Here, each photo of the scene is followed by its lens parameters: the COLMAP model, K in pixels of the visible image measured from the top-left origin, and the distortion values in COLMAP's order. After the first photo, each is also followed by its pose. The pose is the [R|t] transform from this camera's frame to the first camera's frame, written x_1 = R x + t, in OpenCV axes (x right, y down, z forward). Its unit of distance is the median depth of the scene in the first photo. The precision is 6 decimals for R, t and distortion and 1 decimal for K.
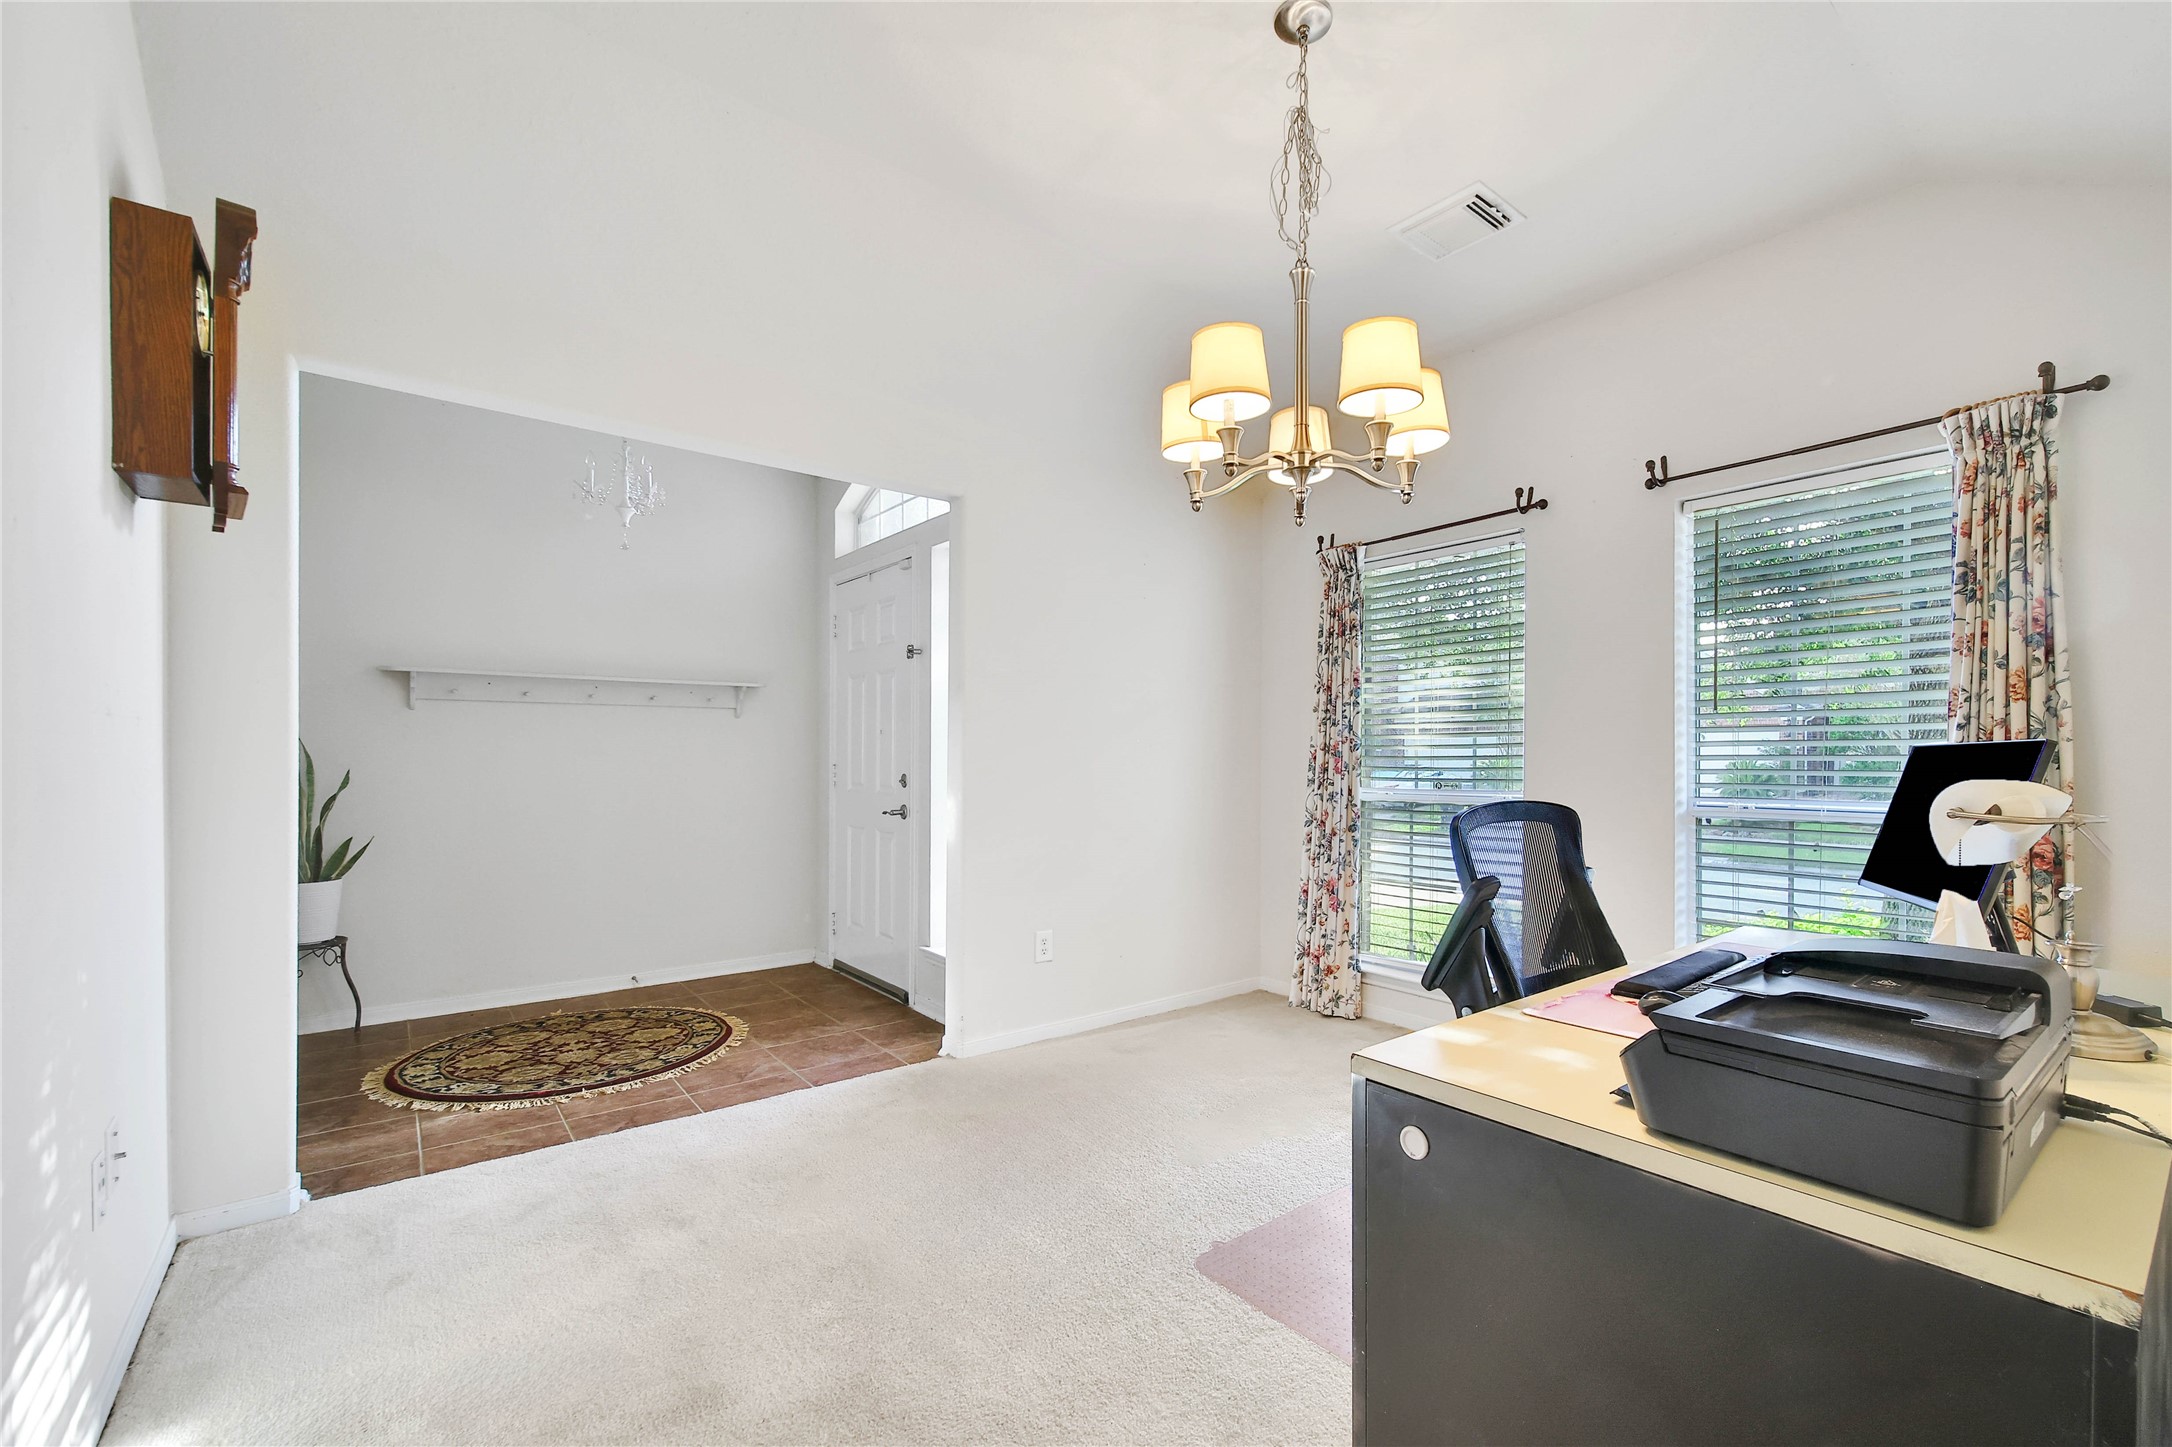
lens RADIAL K [[940.9, 0, 1195.7], [0, 940.9, 752.5], [0, 0, 1]] dist [-0.000004, -0.000108]
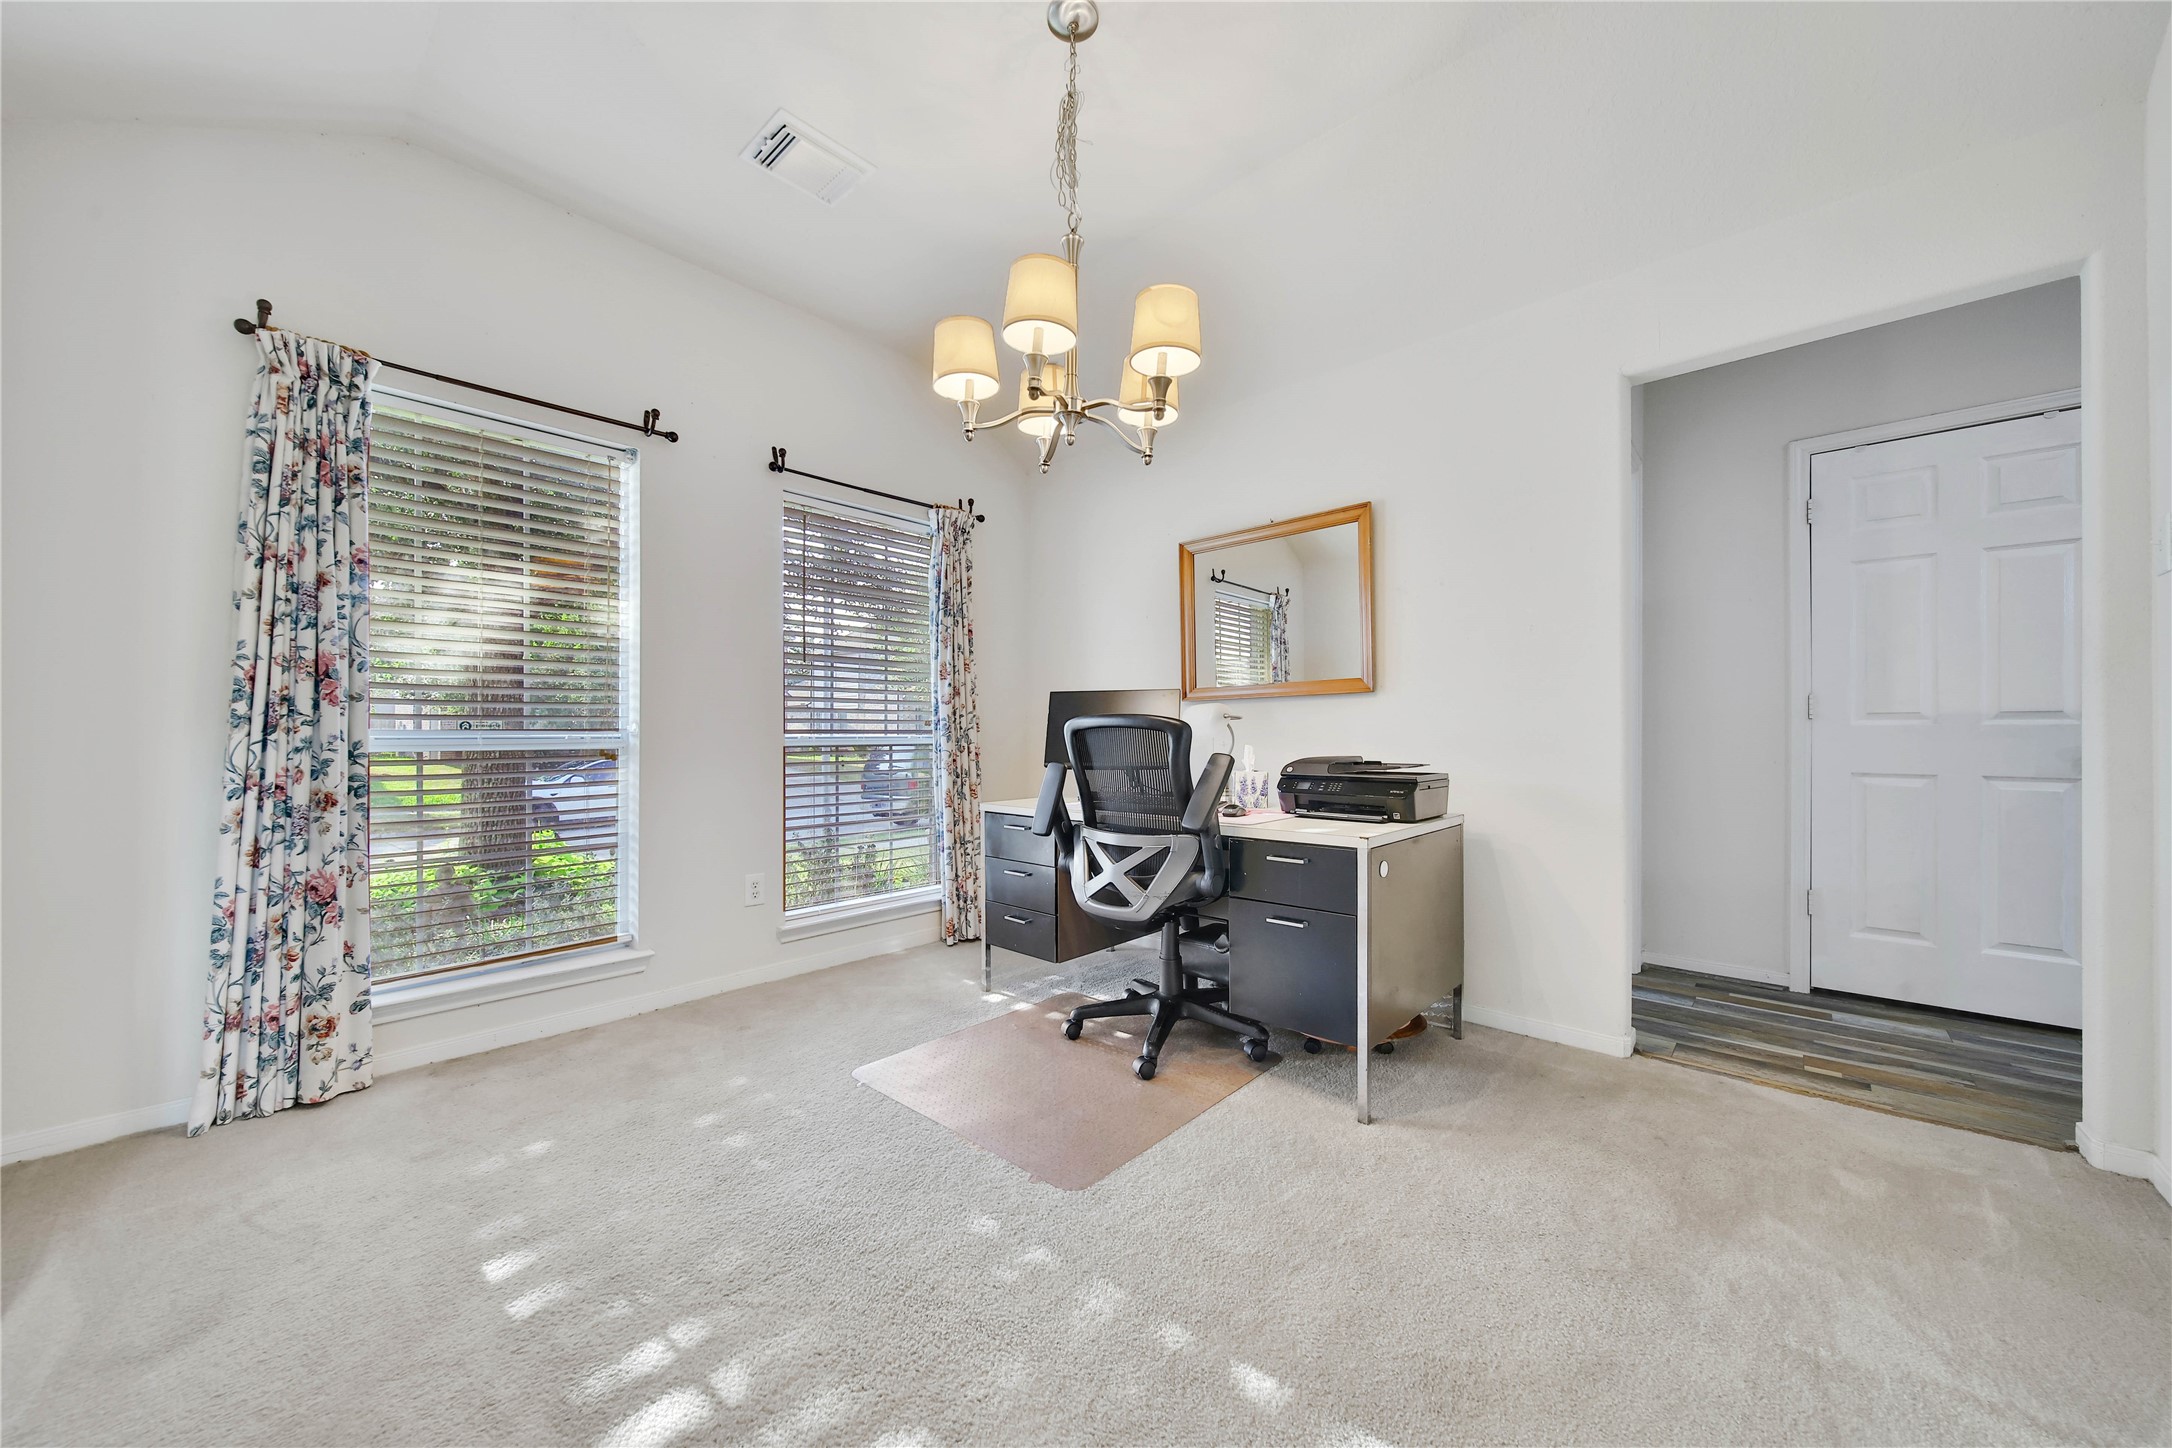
lens RADIAL K [[780.9, 0, 1080.3], [0, 780.9, 721.1], [0, 0, 1]] dist [0.000134, -0.000175]
pose [[-0.113030, 0.017205, 0.993443, -0.433396], [-0.000627, 0.999849, -0.017387, 0.043111], [-0.993591, -0.002588, -0.113002, 0.588873]]
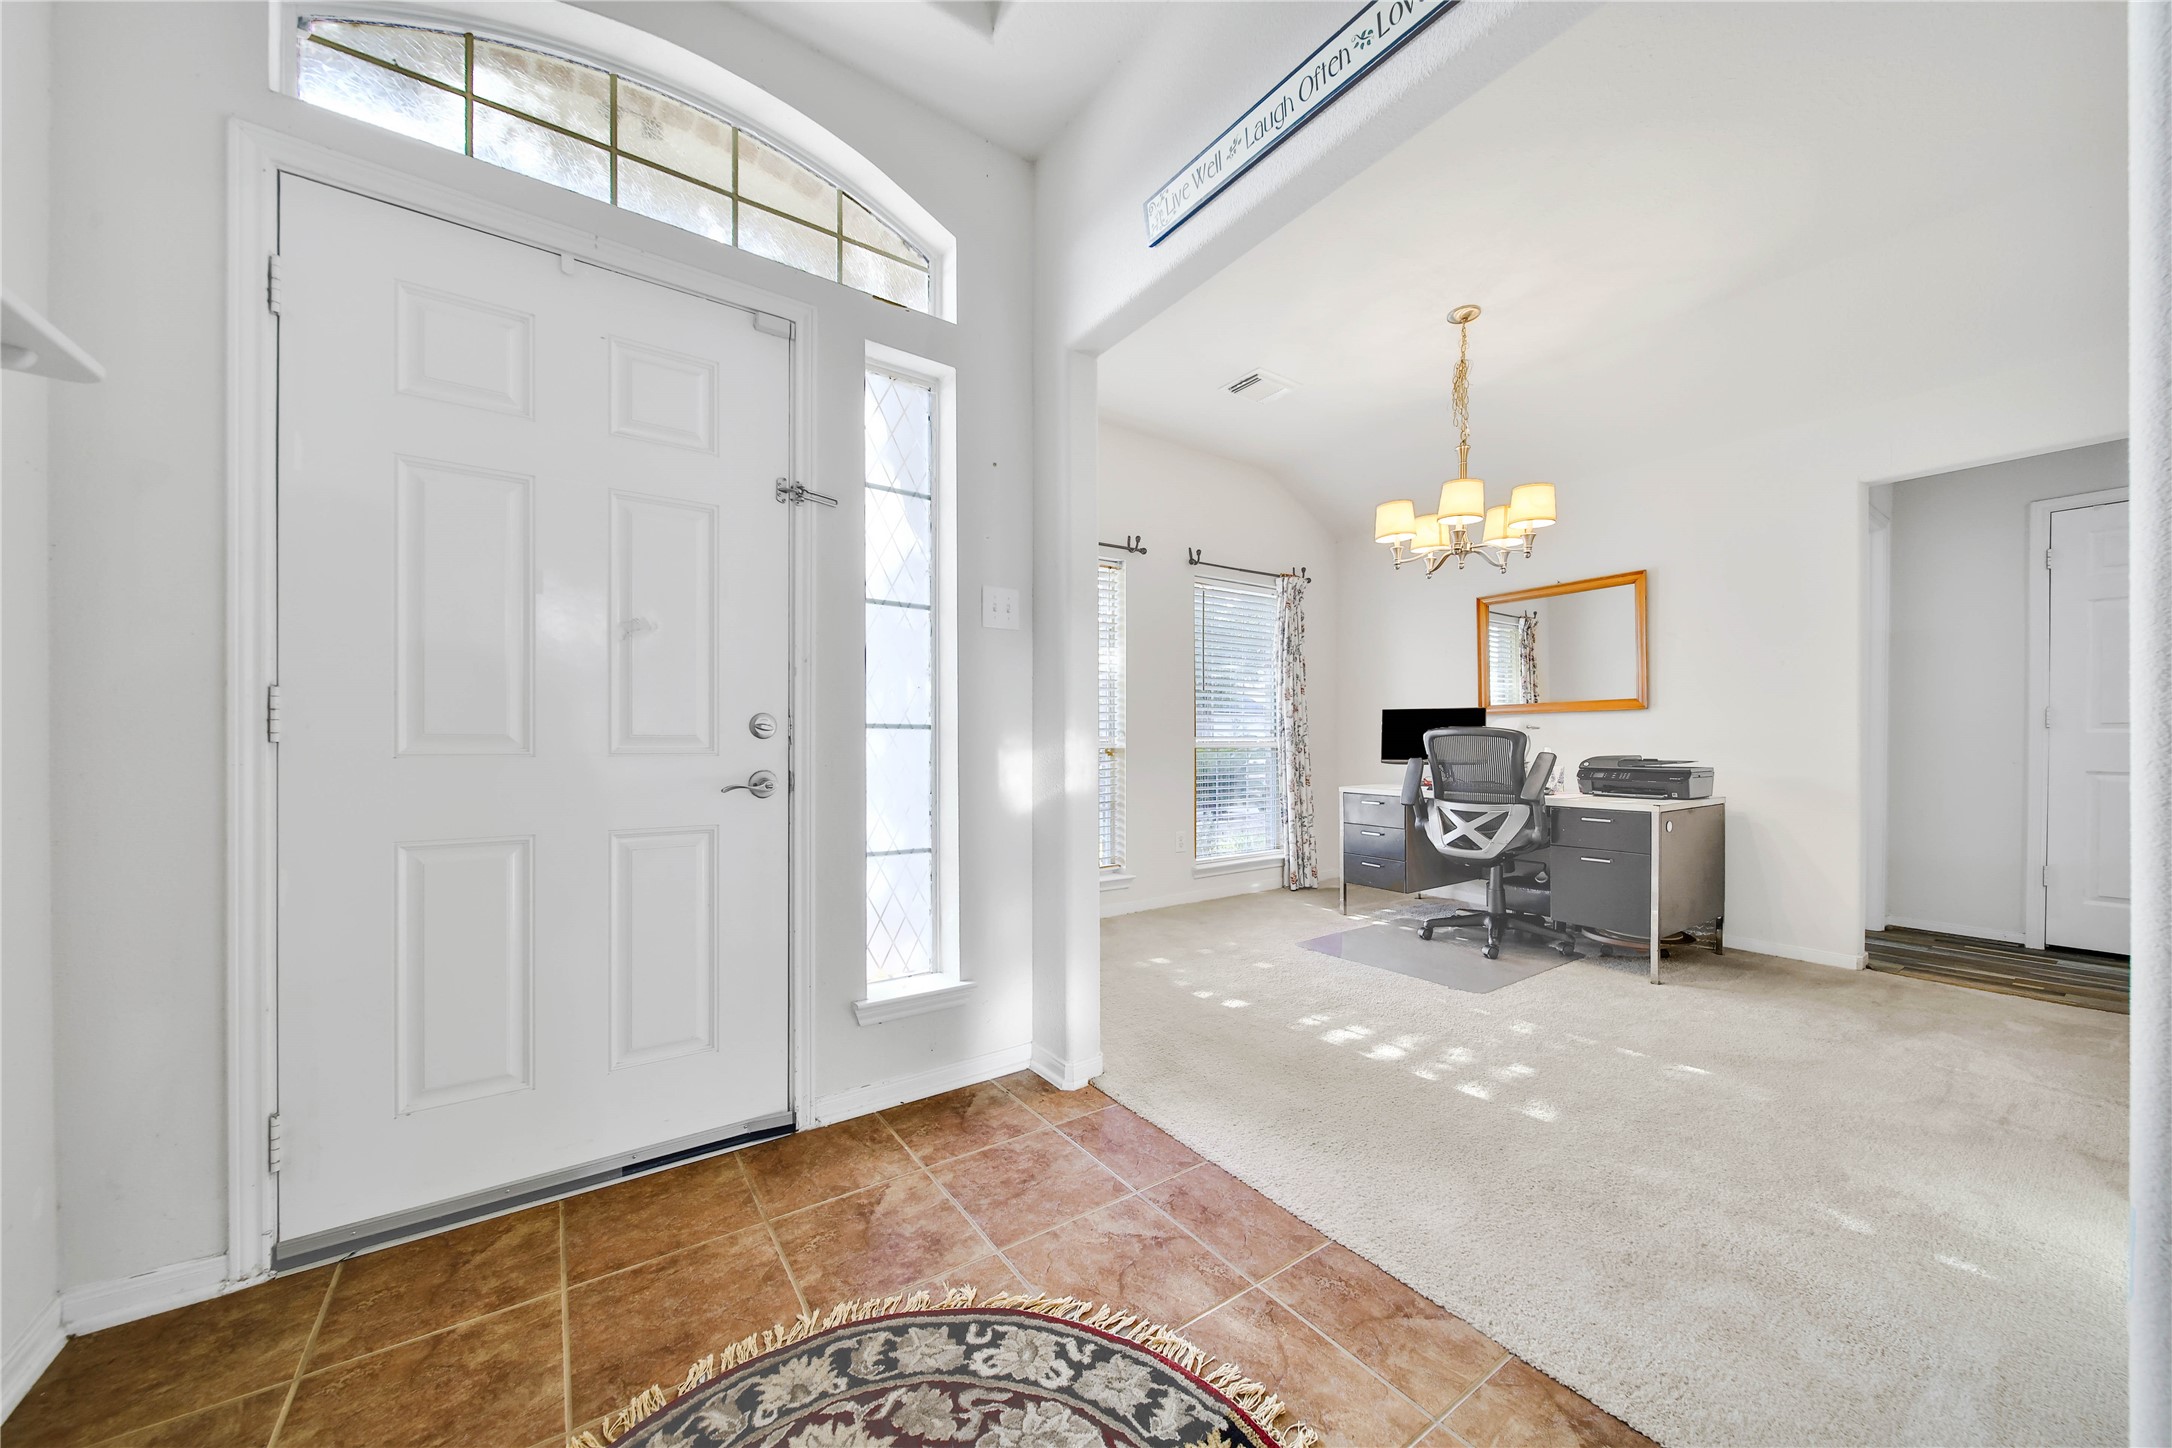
lens RADIAL K [[766.2, 0, 1082.2], [0, 766.2, 735.1], [0, 0, 1]] dist [-0.001557, -0.000442]
pose [[0.108657, 0.004709, 0.994068, -0.799718], [-0.001047, 0.999989, -0.004623, 0.041730], [-0.994079, -0.000538, 0.108661, 0.852142]]
